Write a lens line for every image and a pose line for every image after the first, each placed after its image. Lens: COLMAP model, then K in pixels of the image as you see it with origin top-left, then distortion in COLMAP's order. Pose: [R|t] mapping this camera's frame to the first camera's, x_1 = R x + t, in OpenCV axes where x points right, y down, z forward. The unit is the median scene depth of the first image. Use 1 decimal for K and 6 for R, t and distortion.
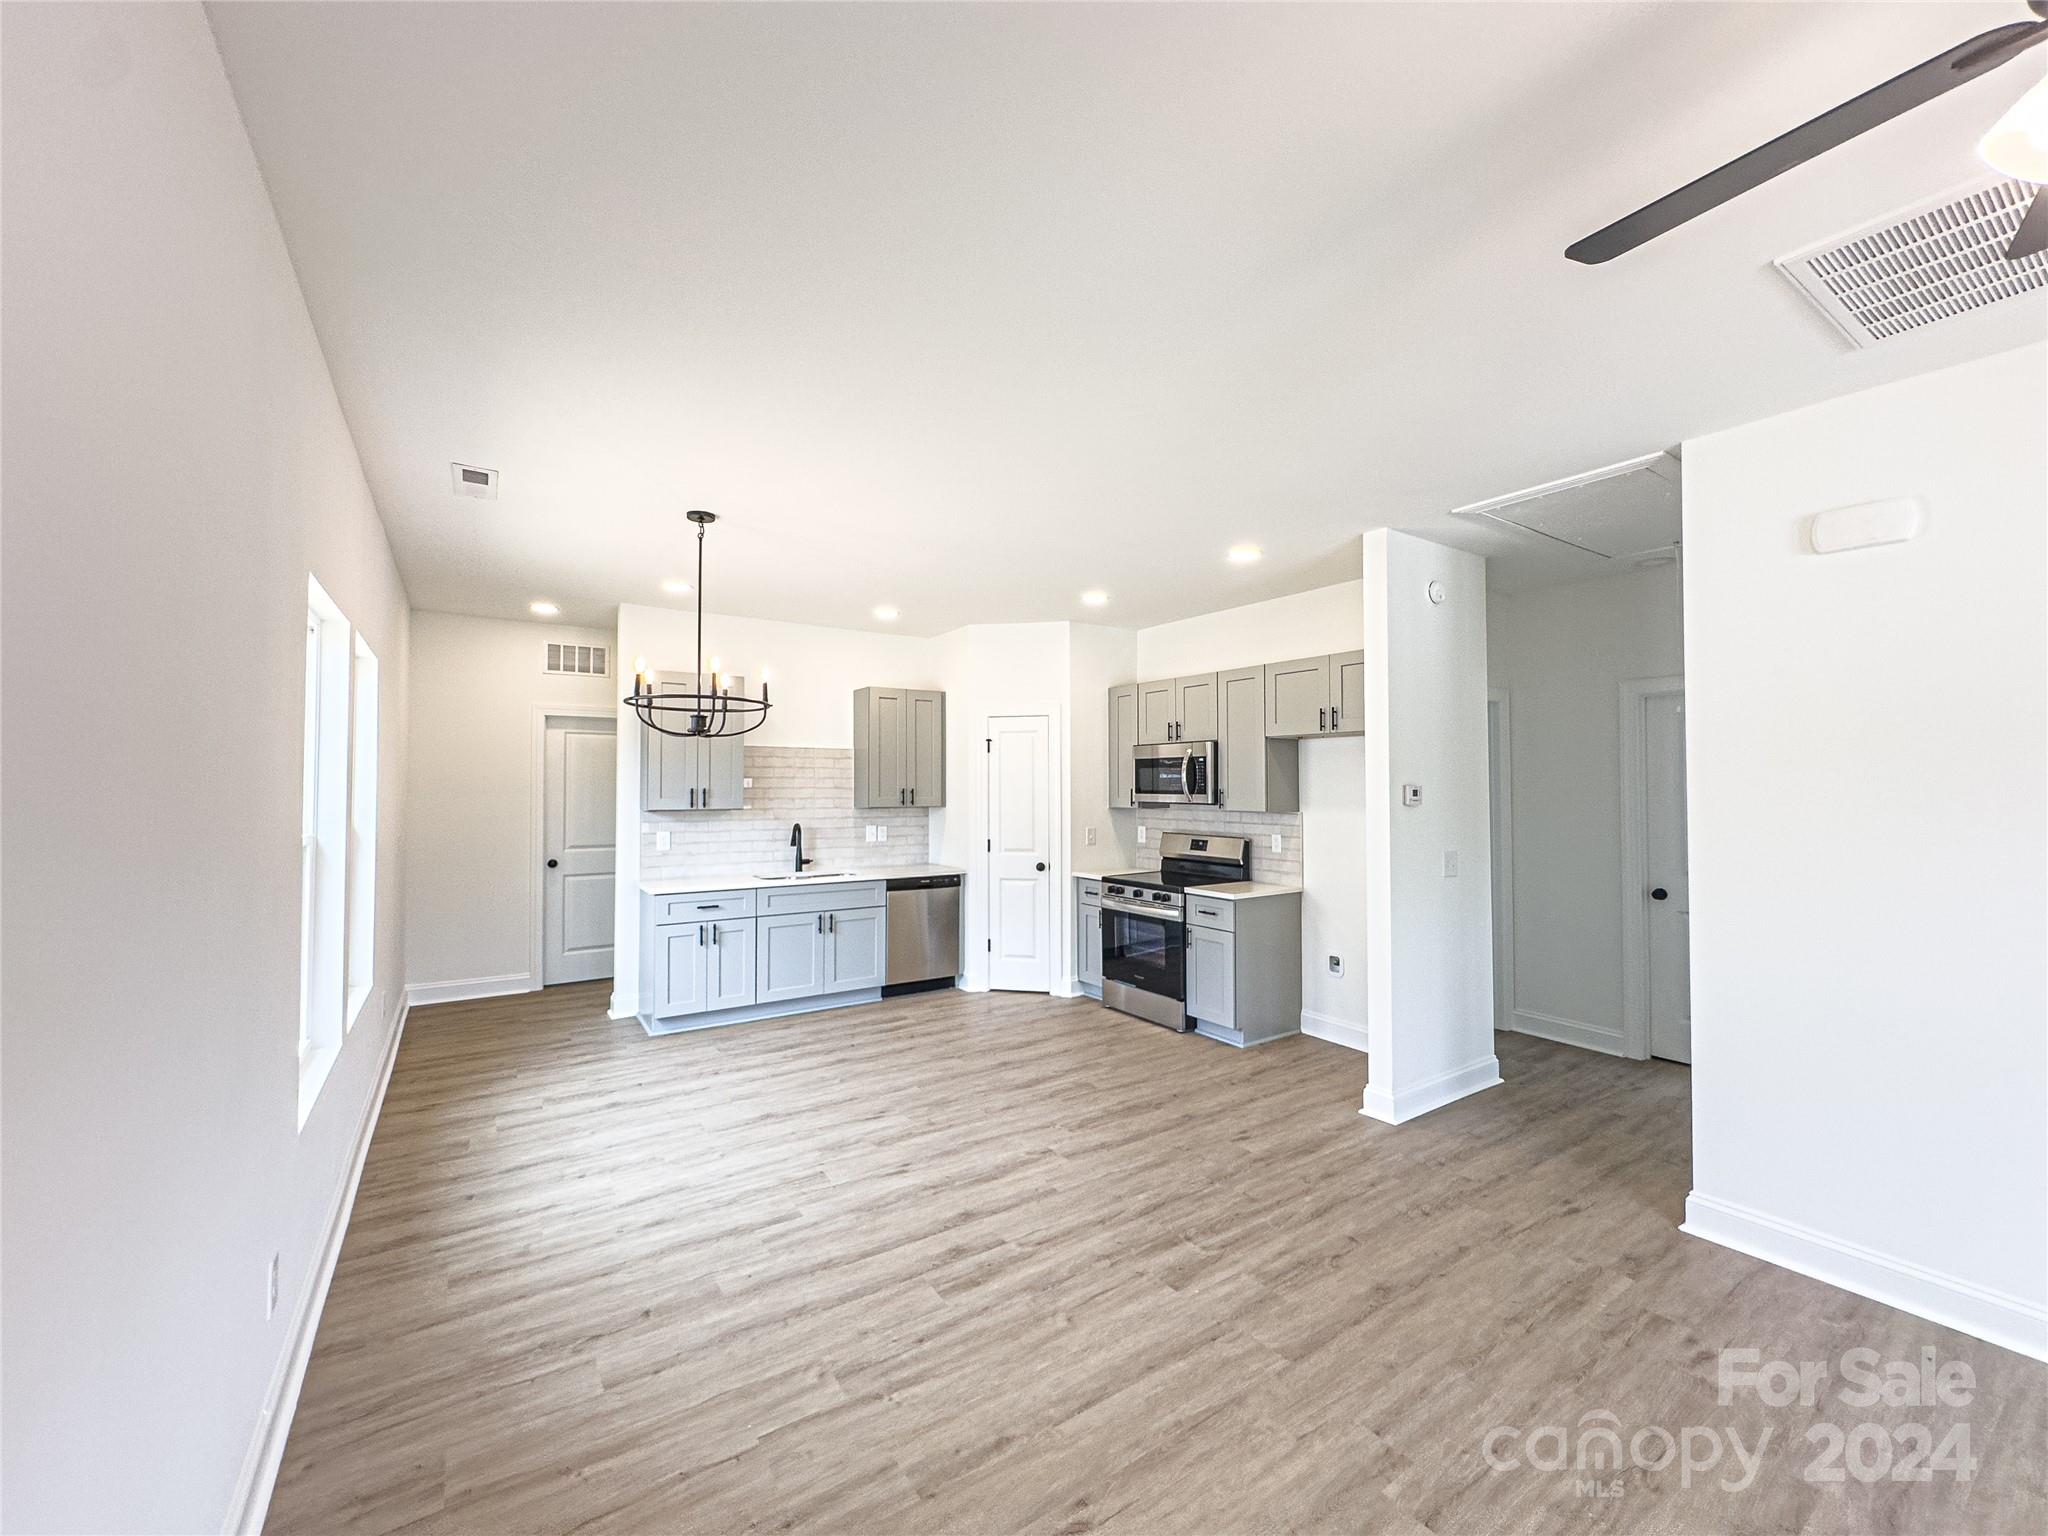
lens RADIAL K [[831.5, 0, 1029.7], [0, 831.5, 763.6], [0, 0, 1]] dist [-0.017940, 0.010588]
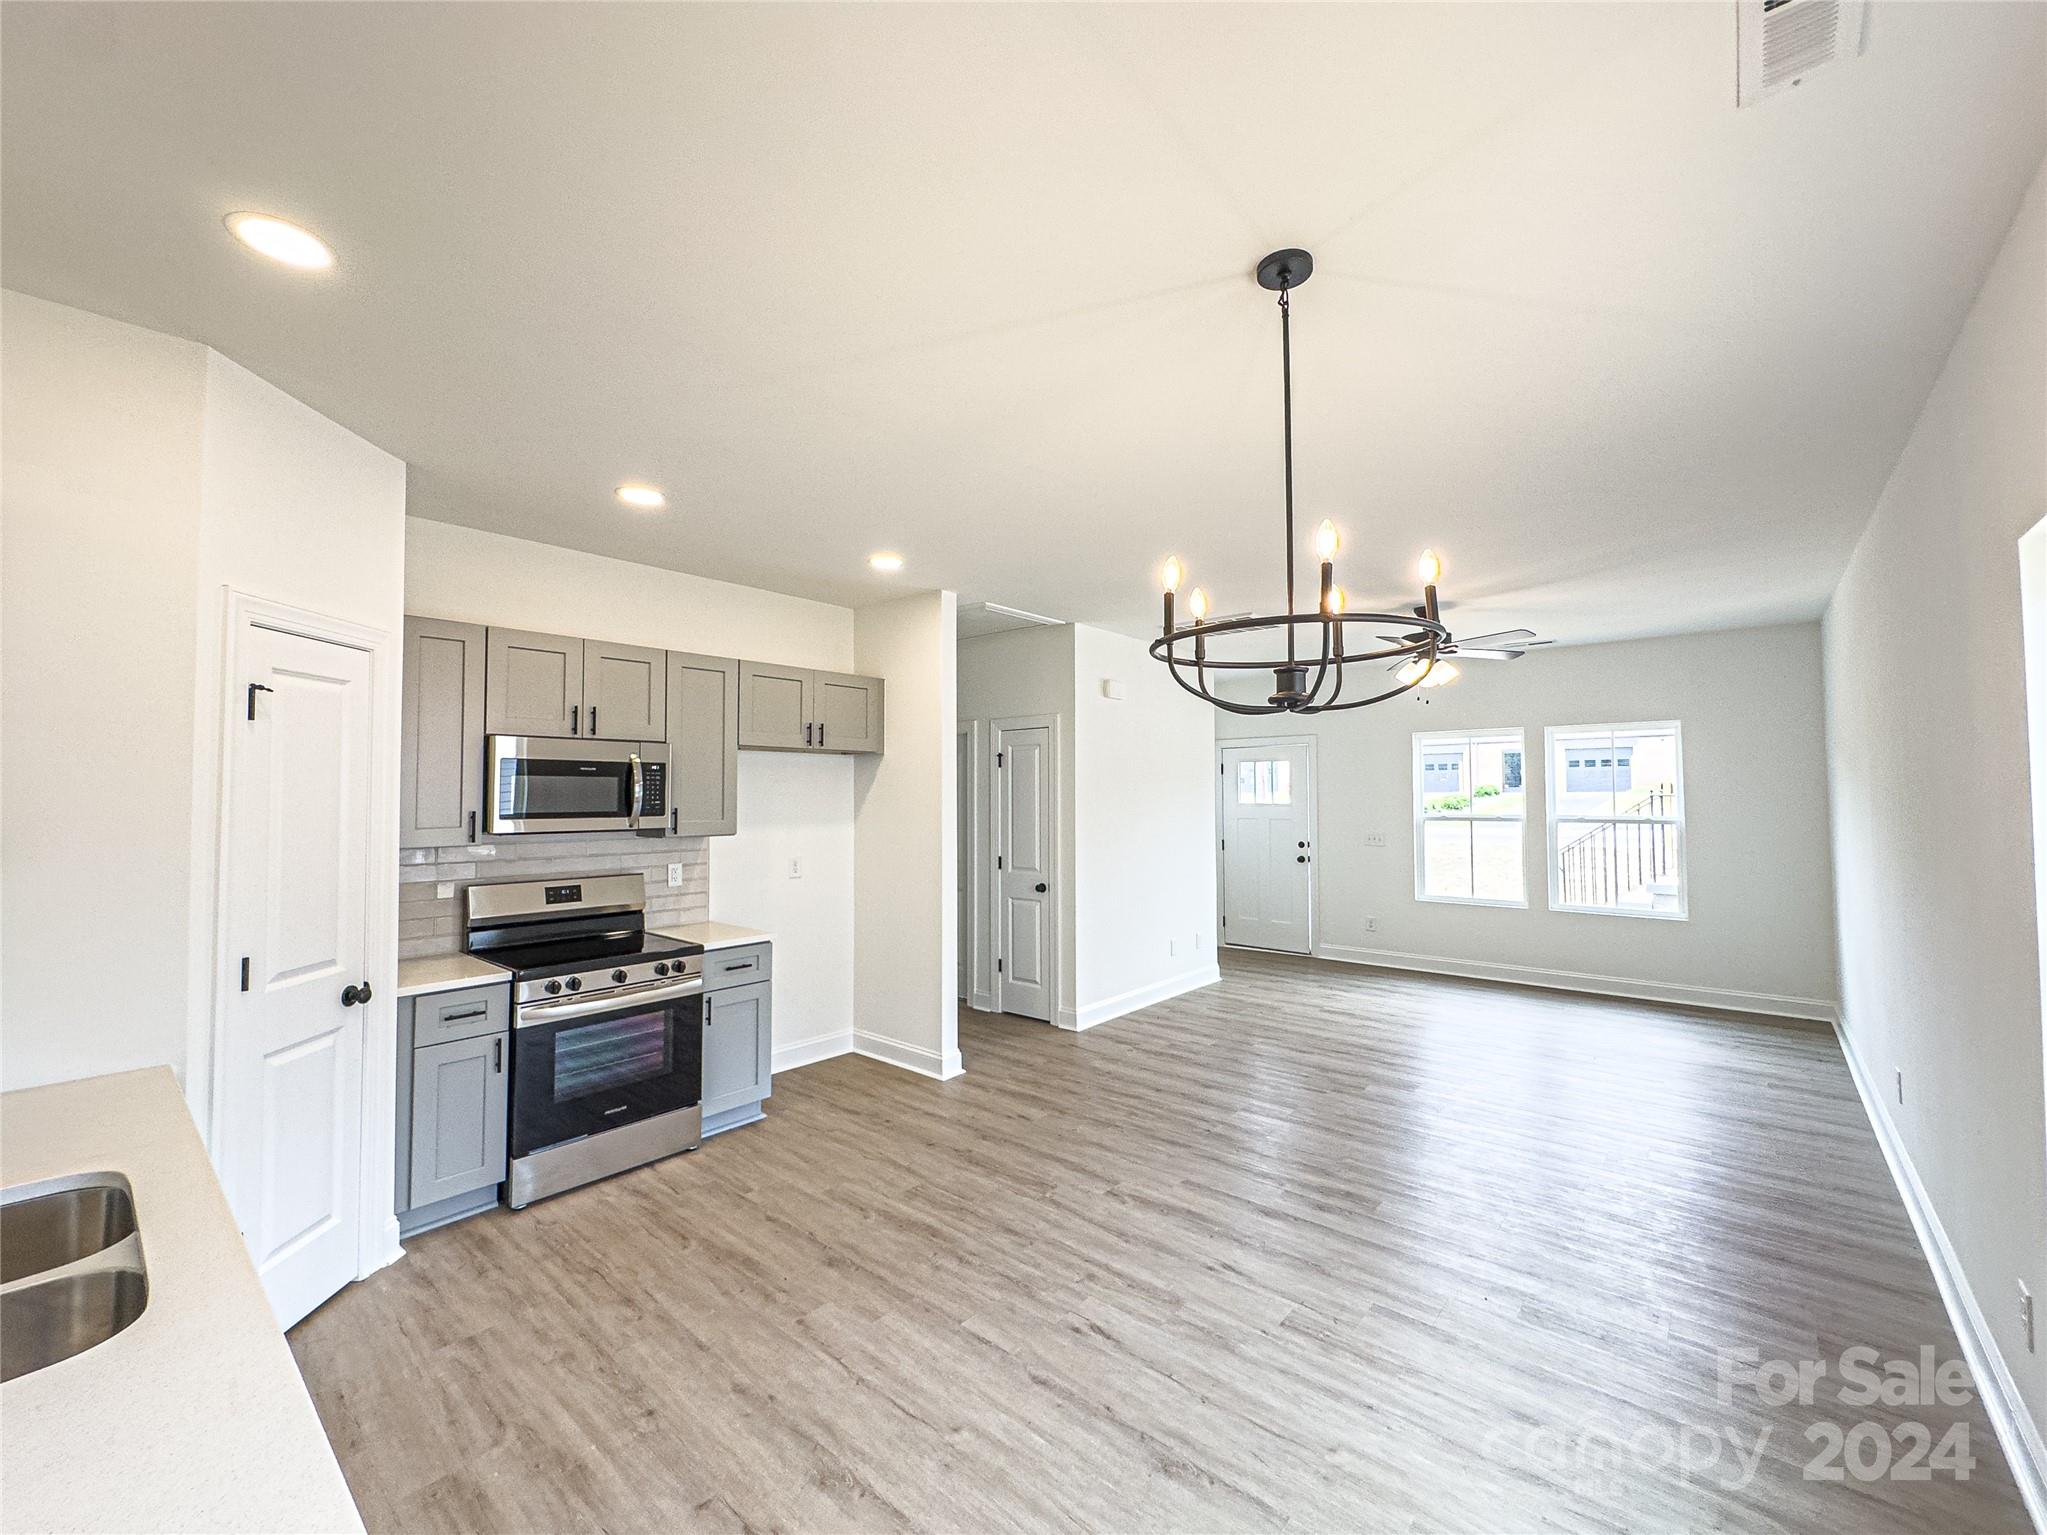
lens RADIAL K [[831.1, 0, 1029.2], [0, 831.1, 763.1], [0, 0, 1]] dist [-0.017940, 0.010588]
pose [[-0.268554, 0.037203, 0.962546, -0.759565], [-0.023682, 0.998697, -0.045207, 0.020942], [-0.962974, -0.034936, -0.267323, 1.177176]]
